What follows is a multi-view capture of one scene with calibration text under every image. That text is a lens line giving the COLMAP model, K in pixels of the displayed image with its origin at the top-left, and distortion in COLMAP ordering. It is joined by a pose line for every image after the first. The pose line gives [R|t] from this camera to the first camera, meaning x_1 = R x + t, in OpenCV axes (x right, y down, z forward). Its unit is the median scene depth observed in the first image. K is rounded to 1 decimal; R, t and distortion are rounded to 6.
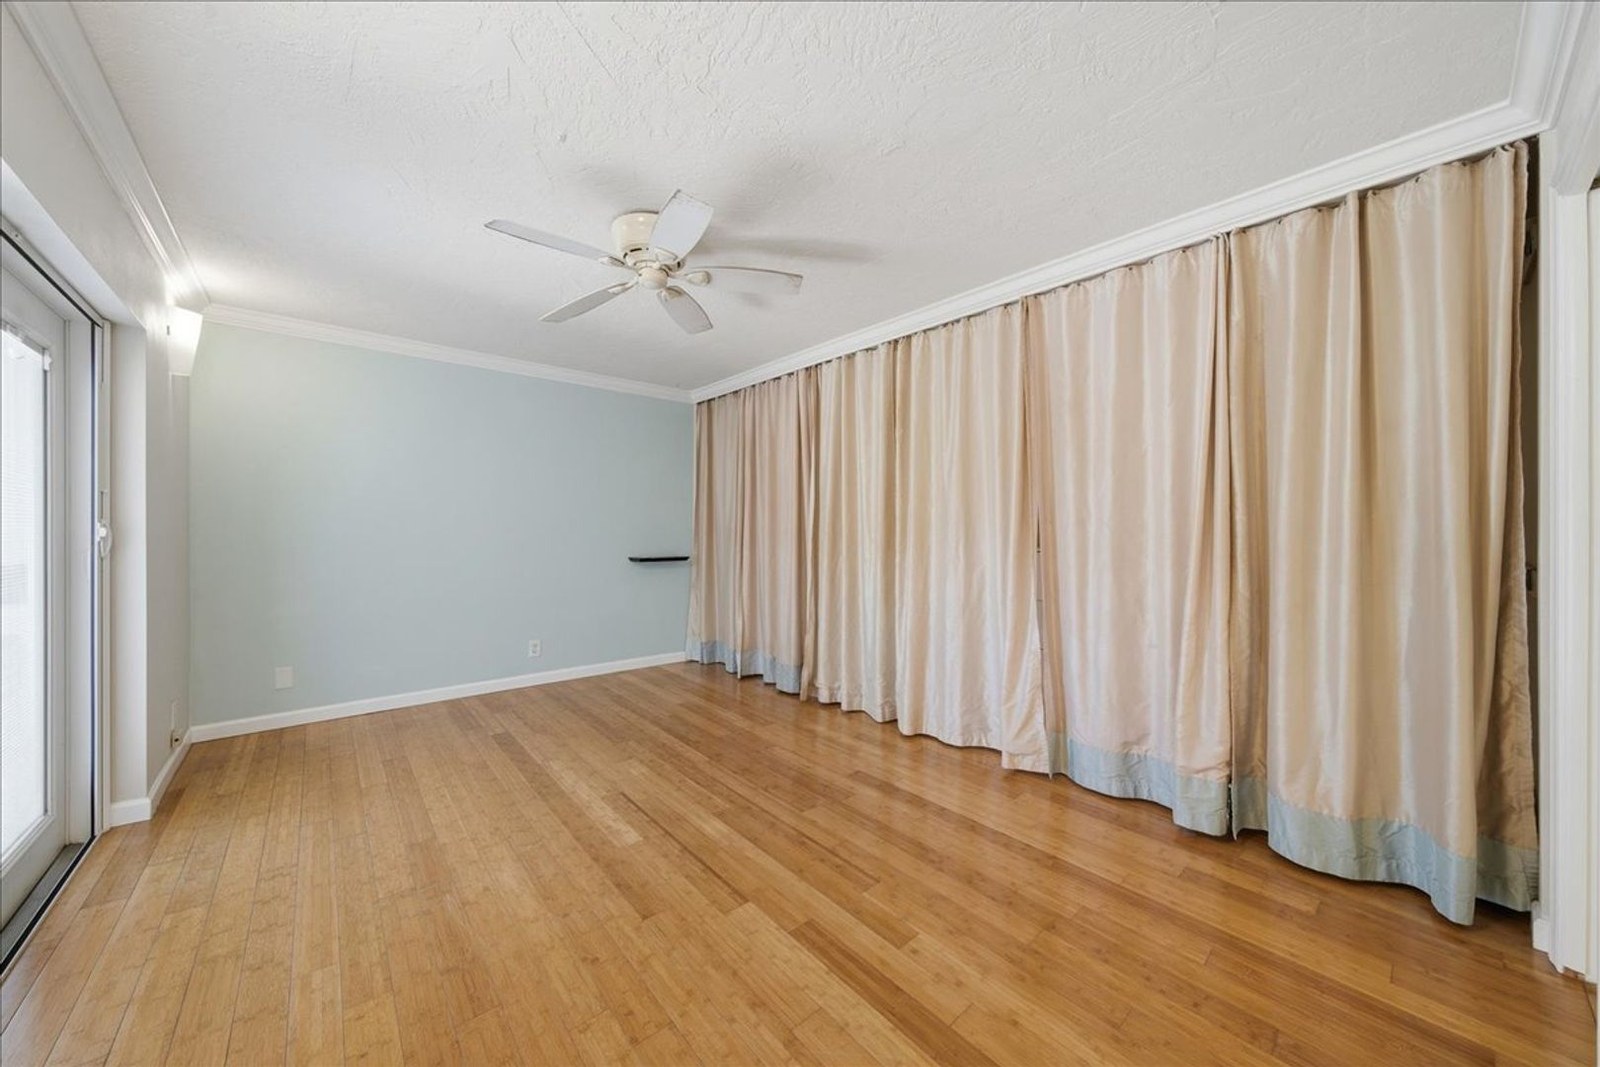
lens RADIAL K [[556.4, 0, 796.2], [0, 556.4, 531.2], [0, 0, 1]] dist [0.007604, 0.000193]
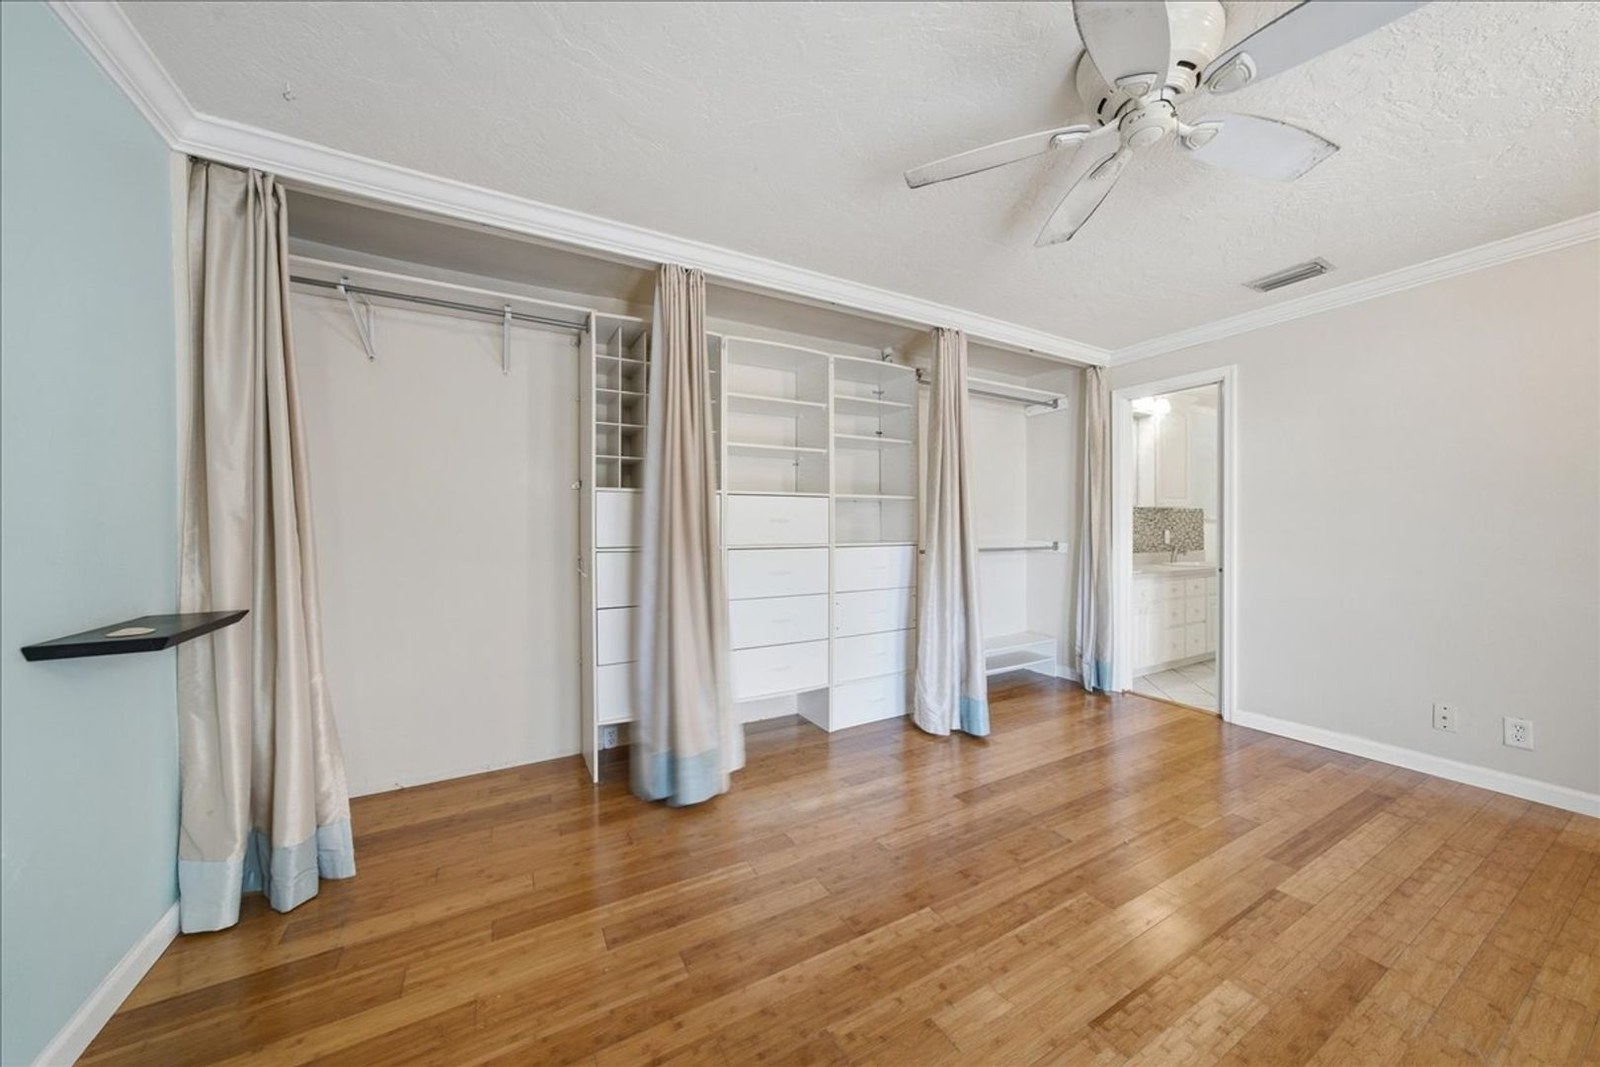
lens RADIAL K [[550.4, 0, 803.4], [0, 550.4, 530.1], [0, 0, 1]] dist [0.000046, 0.000043]
pose [[0.197070, -0.008494, 0.980353, -1.078407], [0.005685, 0.999956, 0.007521, -0.004200], [-0.980373, 0.004091, 0.197110, 1.436478]]
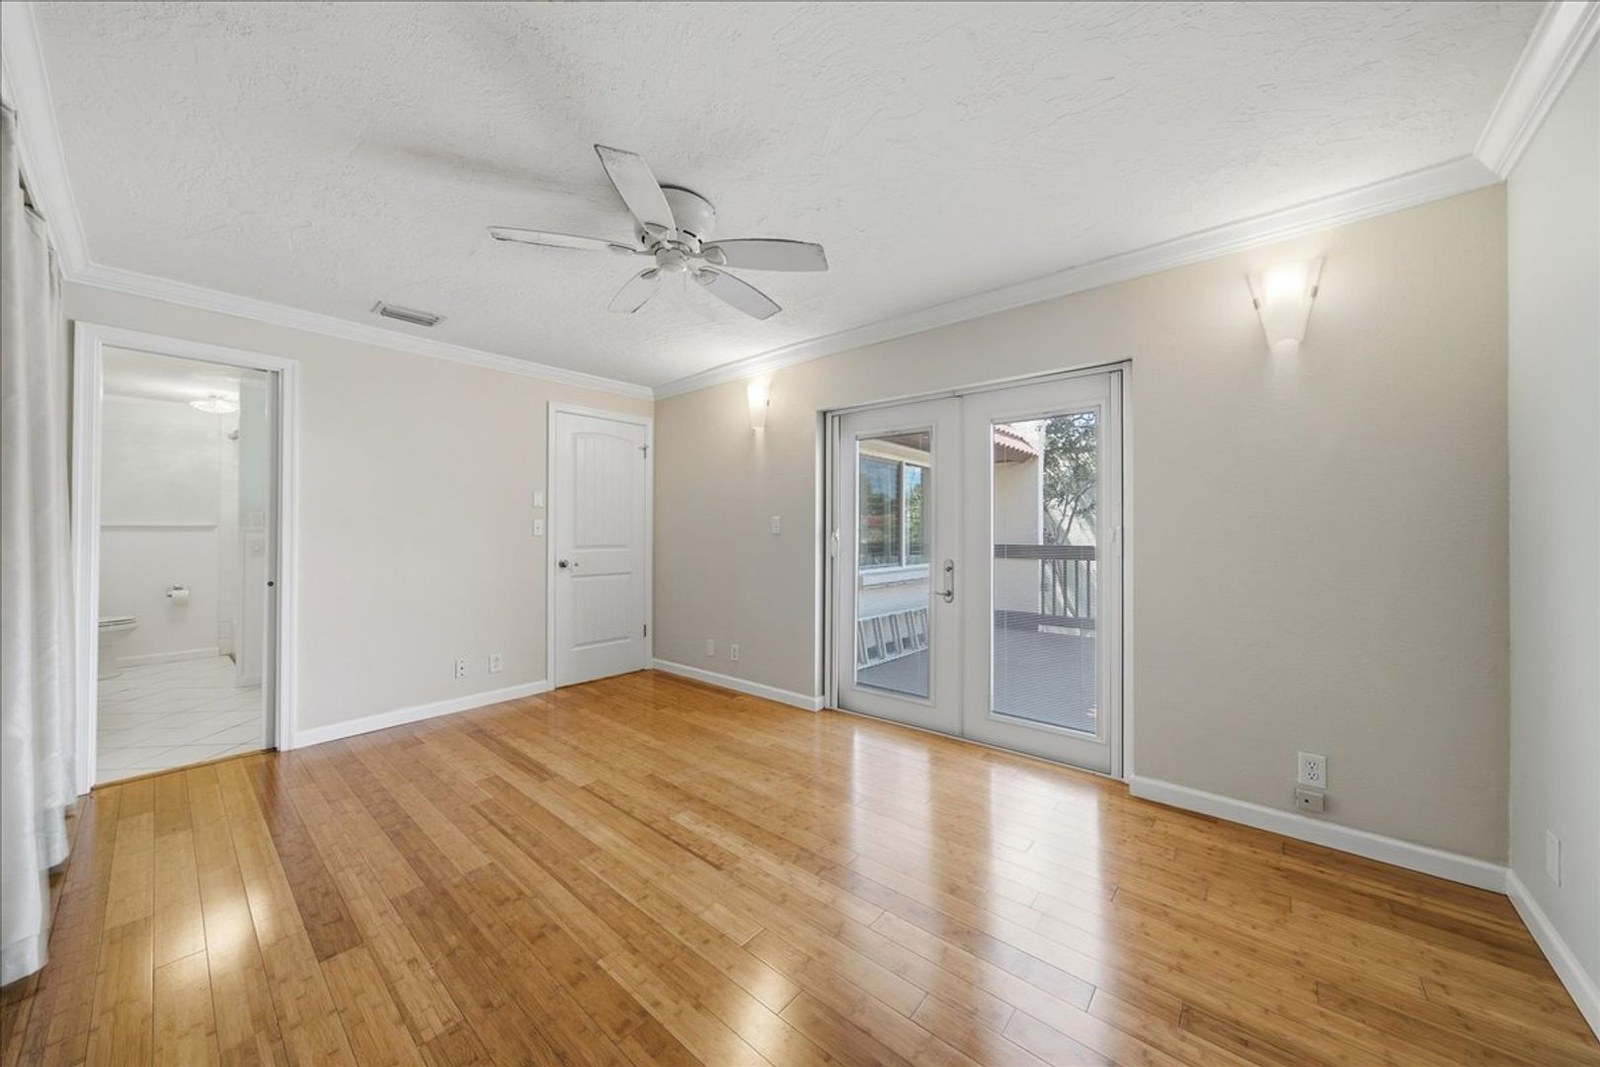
lens RADIAL K [[556.4, 0, 796.2], [0, 556.4, 531.2], [0, 0, 1]] dist [0.007604, 0.000193]
pose [[-0.989706, -0.001440, -0.143108, -0.378636], [-0.001519, 0.999999, 0.000441, -0.008322], [0.143107, 0.000653, -0.989707, 2.211846]]
